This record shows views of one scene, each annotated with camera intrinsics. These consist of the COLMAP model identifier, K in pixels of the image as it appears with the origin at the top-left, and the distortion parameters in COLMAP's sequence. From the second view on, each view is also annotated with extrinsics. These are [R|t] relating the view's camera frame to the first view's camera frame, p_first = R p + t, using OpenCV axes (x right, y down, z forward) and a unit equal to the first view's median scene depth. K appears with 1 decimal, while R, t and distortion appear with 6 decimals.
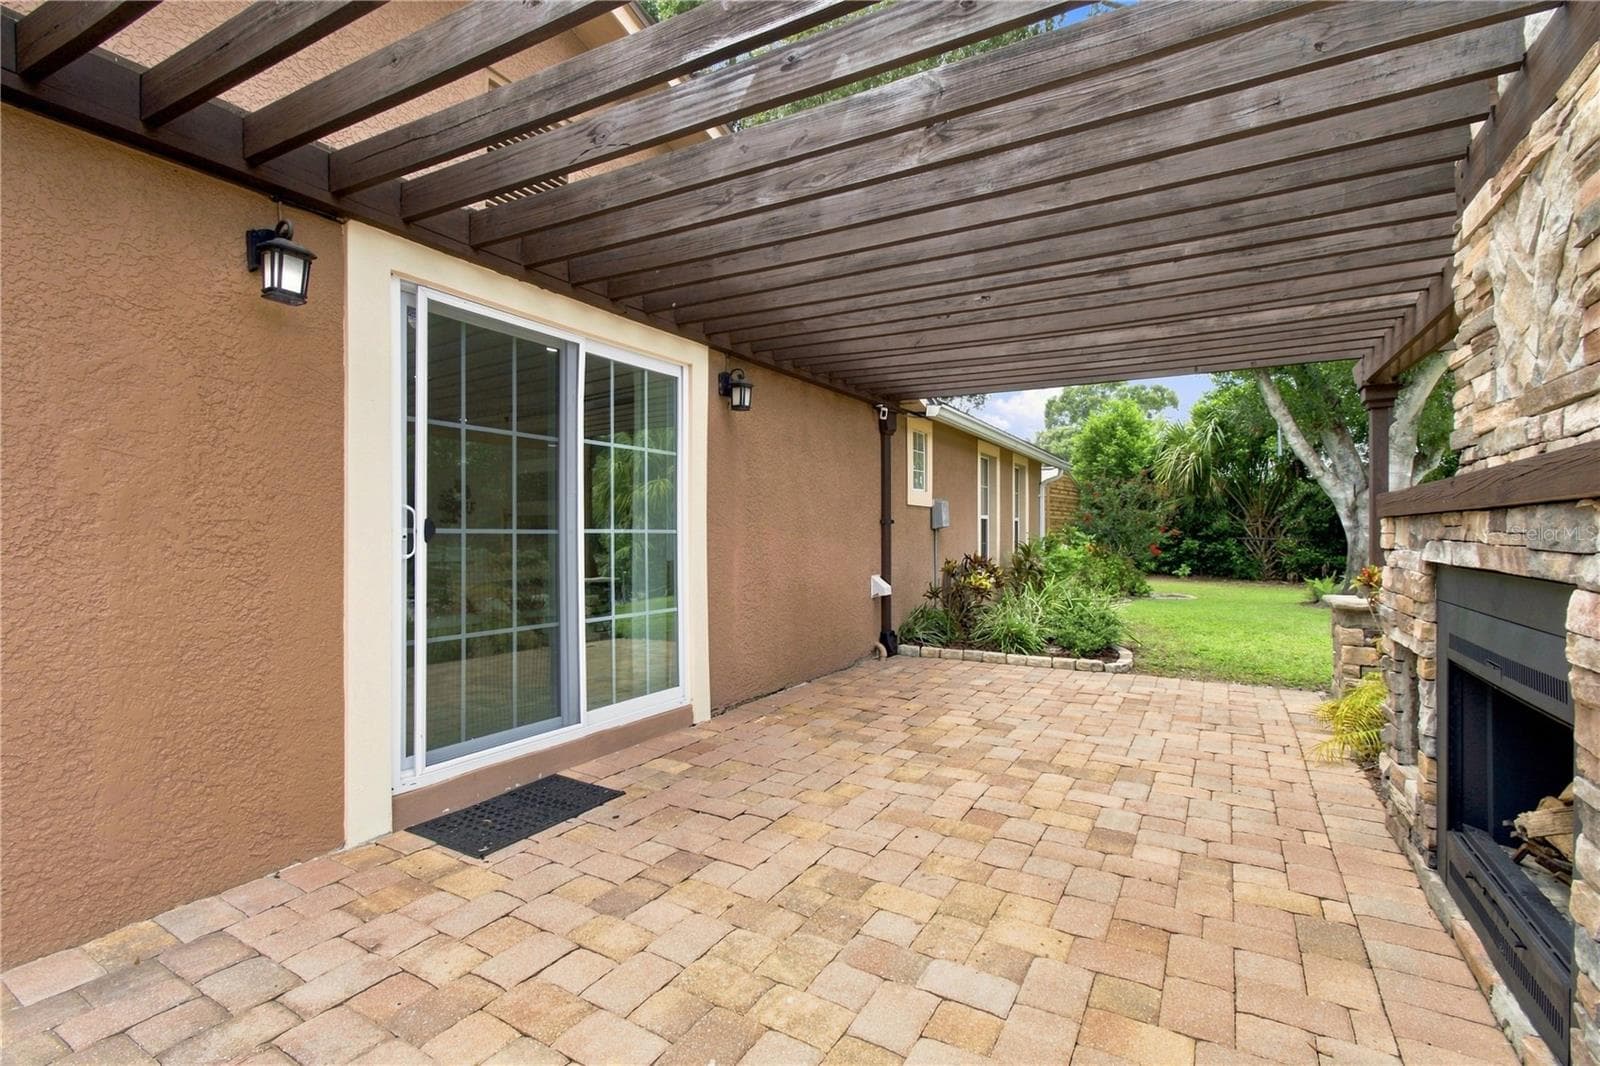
lens RADIAL K [[739.8, 0, 790.5], [0, 739.8, 529.2], [0, 0, 1]] dist [-0.043784, 0.032204]
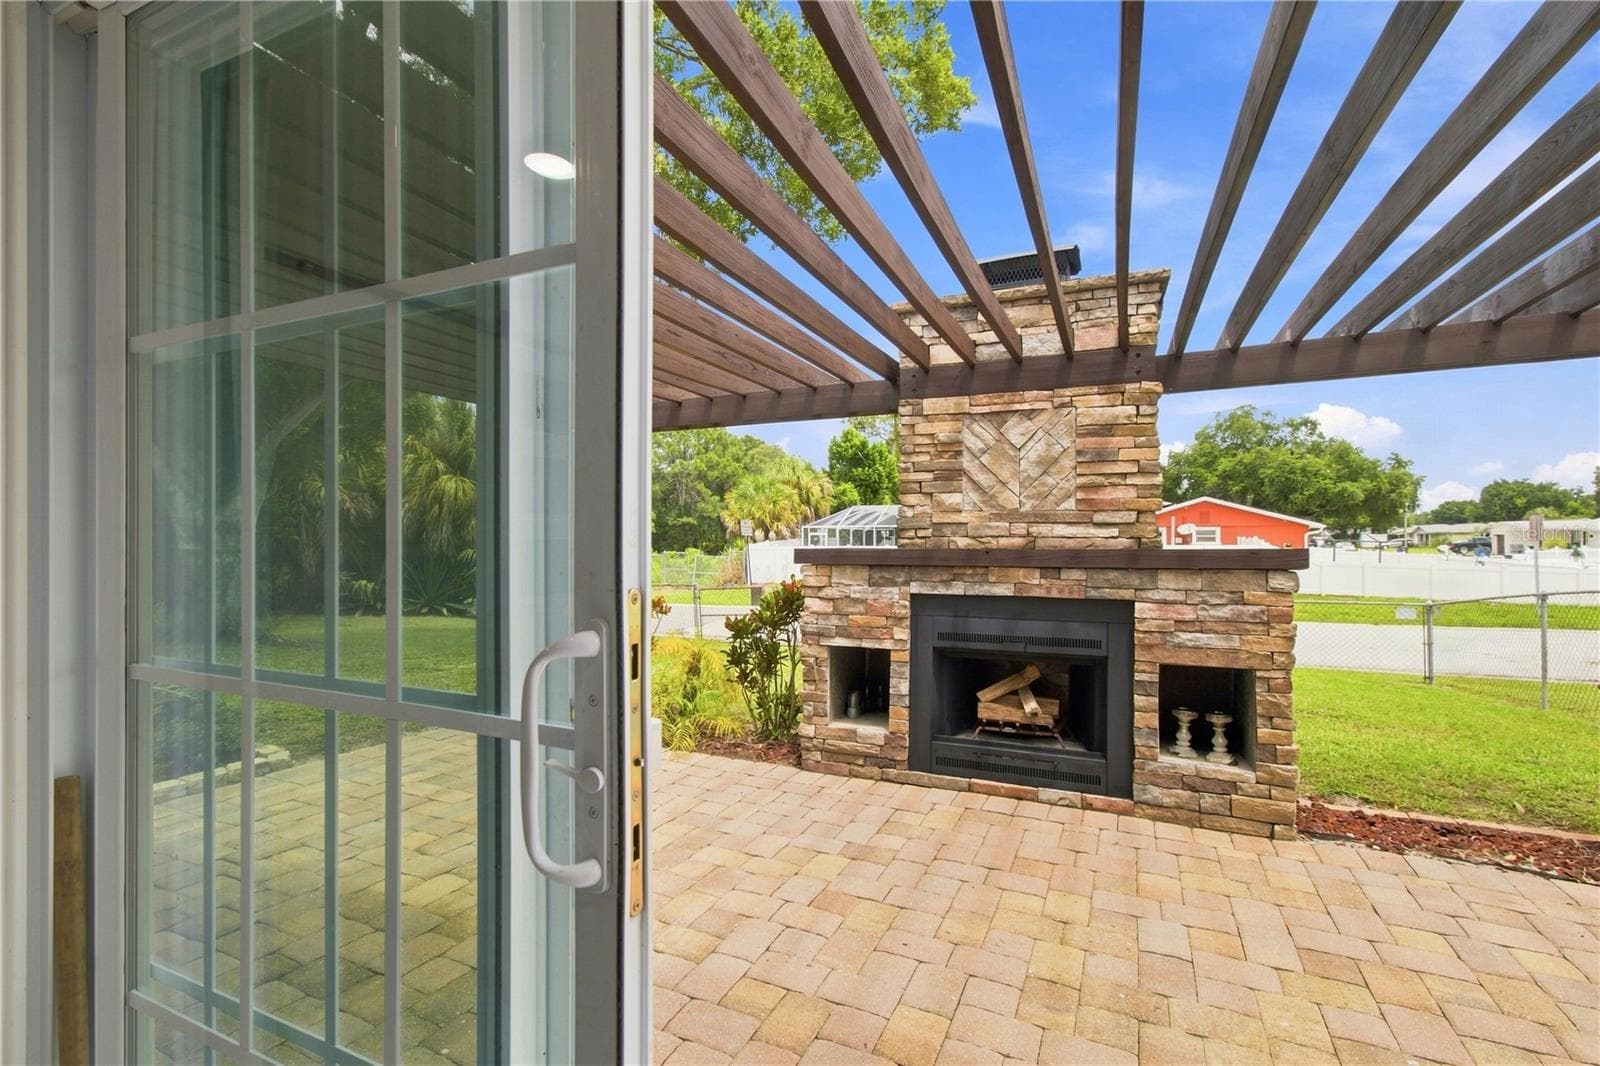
lens RADIAL K [[728.3, 0, 804.0], [0, 728.3, 541.9], [0, 0, 1]] dist [0.007540, 0.000693]
pose [[-0.113973, -0.001480, 0.993483, -0.639550], [-0.003217, 0.999994, 0.001120, -0.061442], [-0.993479, -0.003068, -0.113977, 1.139652]]
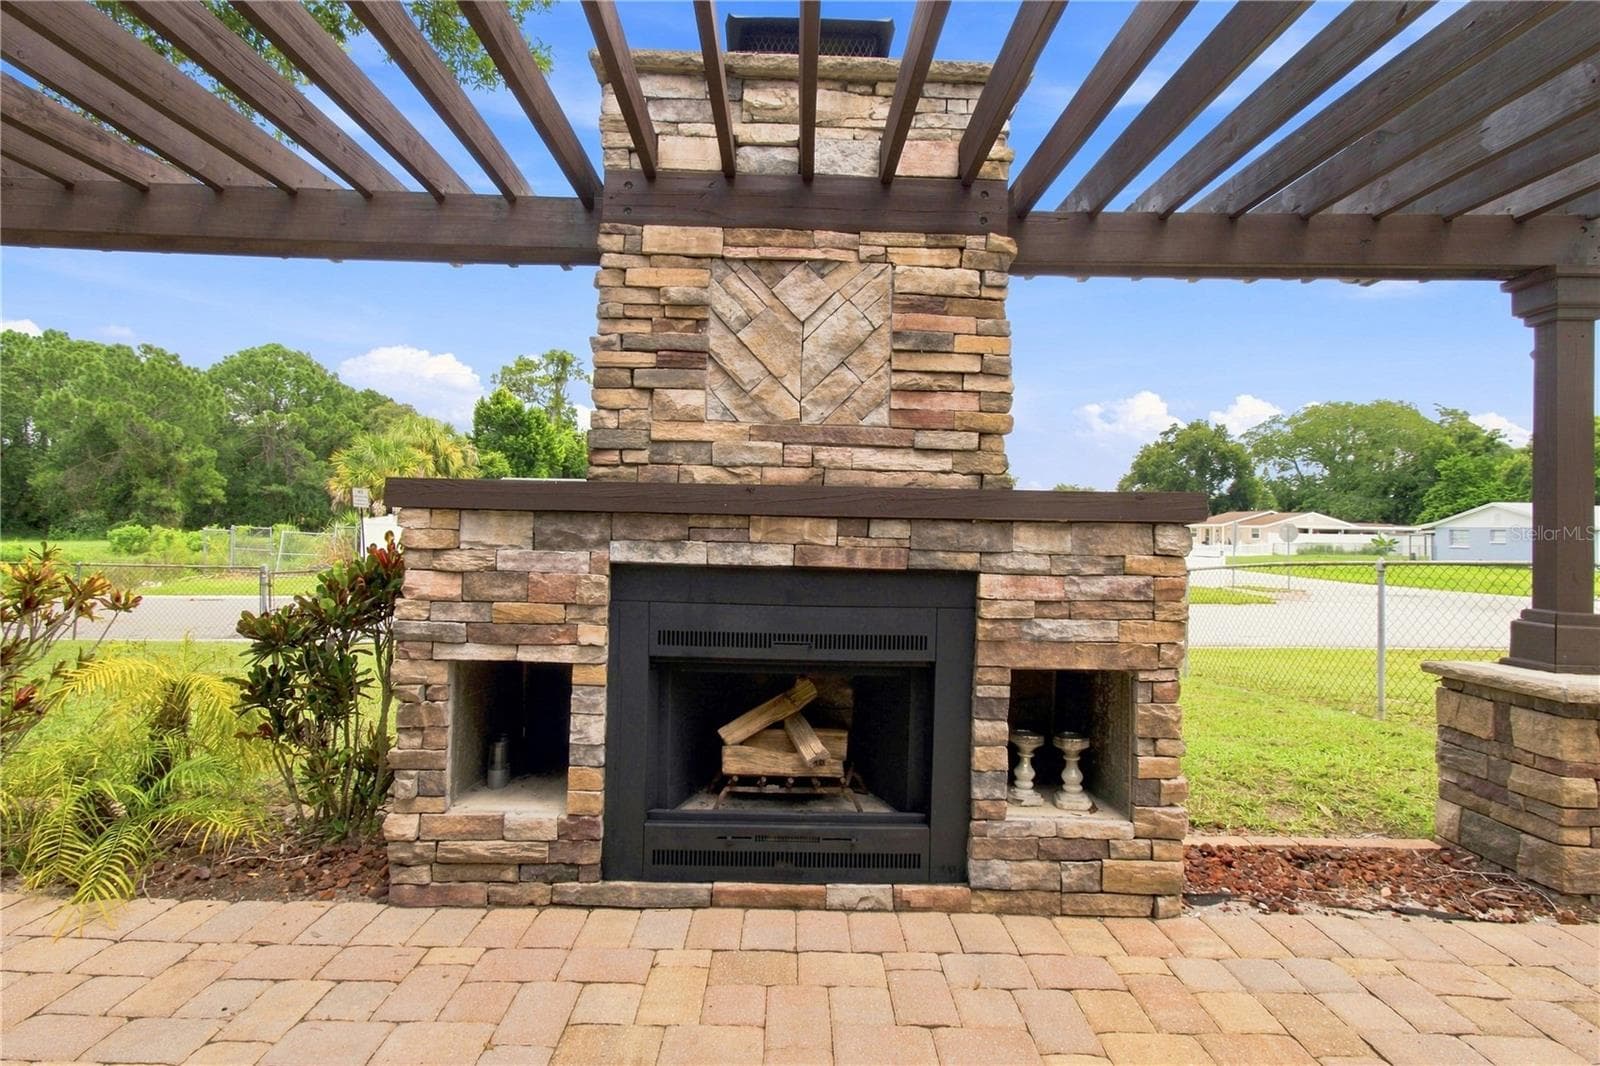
lens RADIAL K [[764.1, 0, 798.0], [0, 764.1, 516.5], [0, 0, 1]] dist [-0.045093, 0.035934]
pose [[-0.525724, 0.002878, 0.850650, -0.084392], [-0.026110, 0.999469, -0.019518, -0.001445], [-0.850254, -0.032471, -0.525370, 1.040461]]
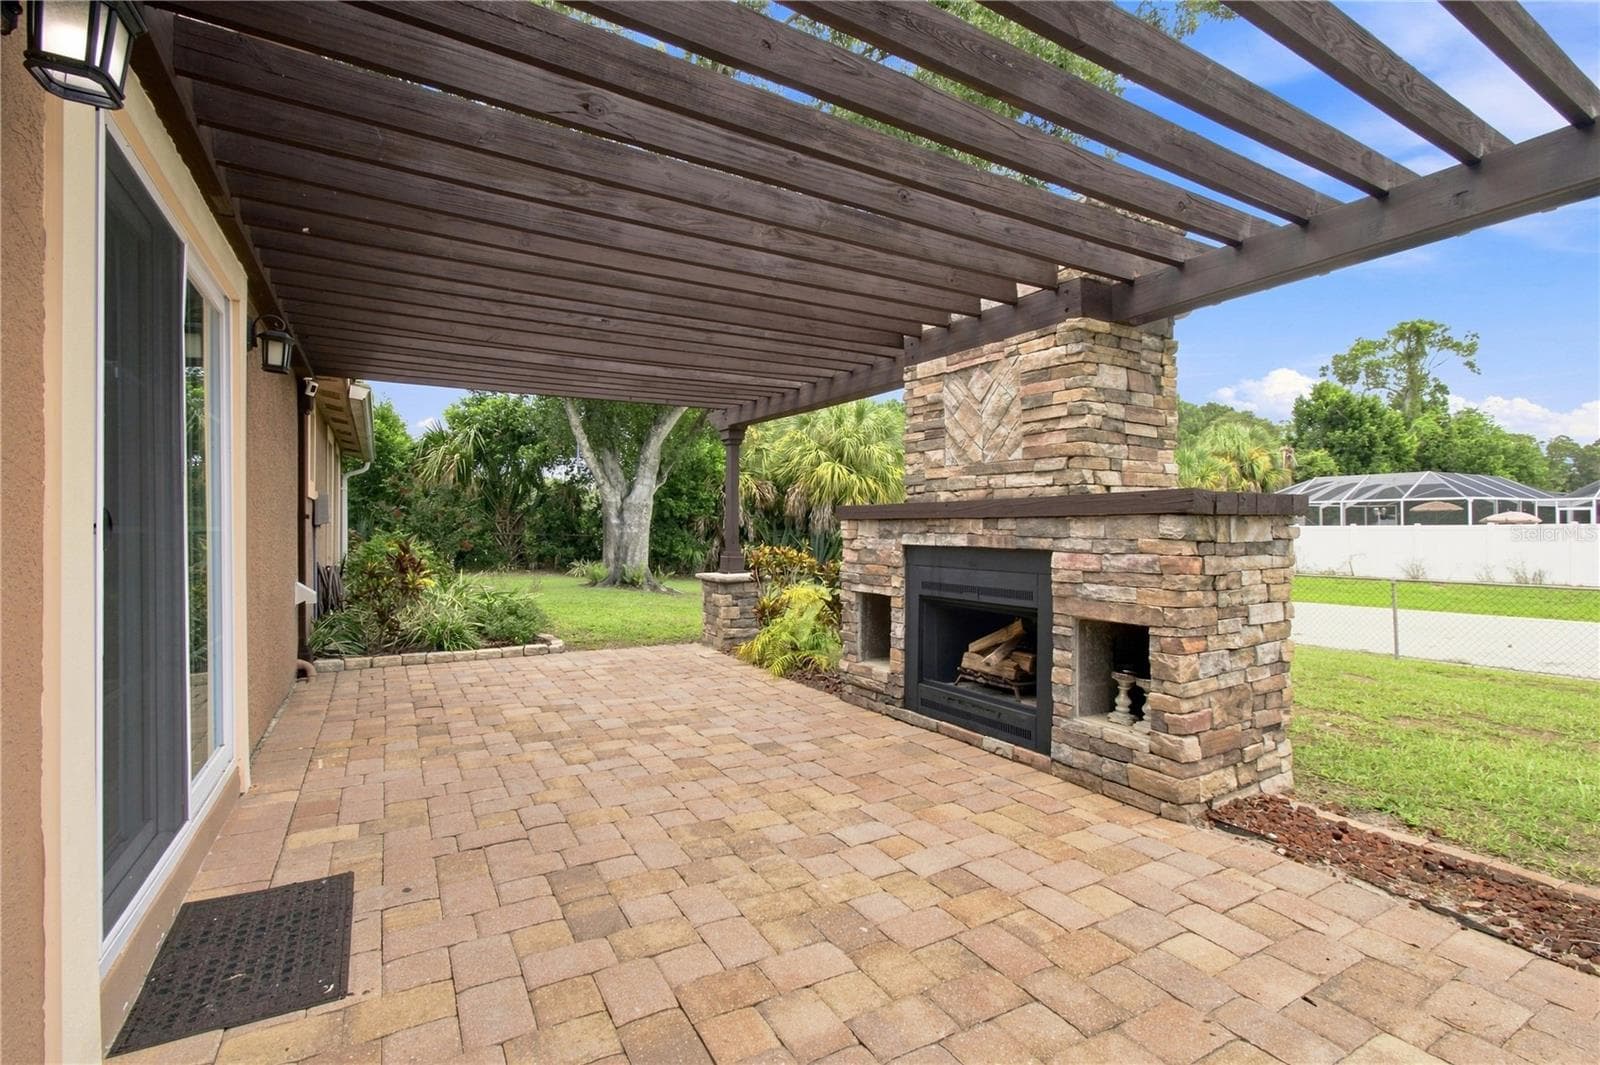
lens RADIAL K [[739.8, 0, 790.5], [0, 739.8, 528.7], [0, 0, 1]] dist [-0.043784, 0.032204]
pose [[0.494846, -0.003243, 0.868975, -0.719706], [-0.001088, 0.999990, 0.004352, -0.003514], [-0.868980, -0.003099, 0.494837, 0.245991]]
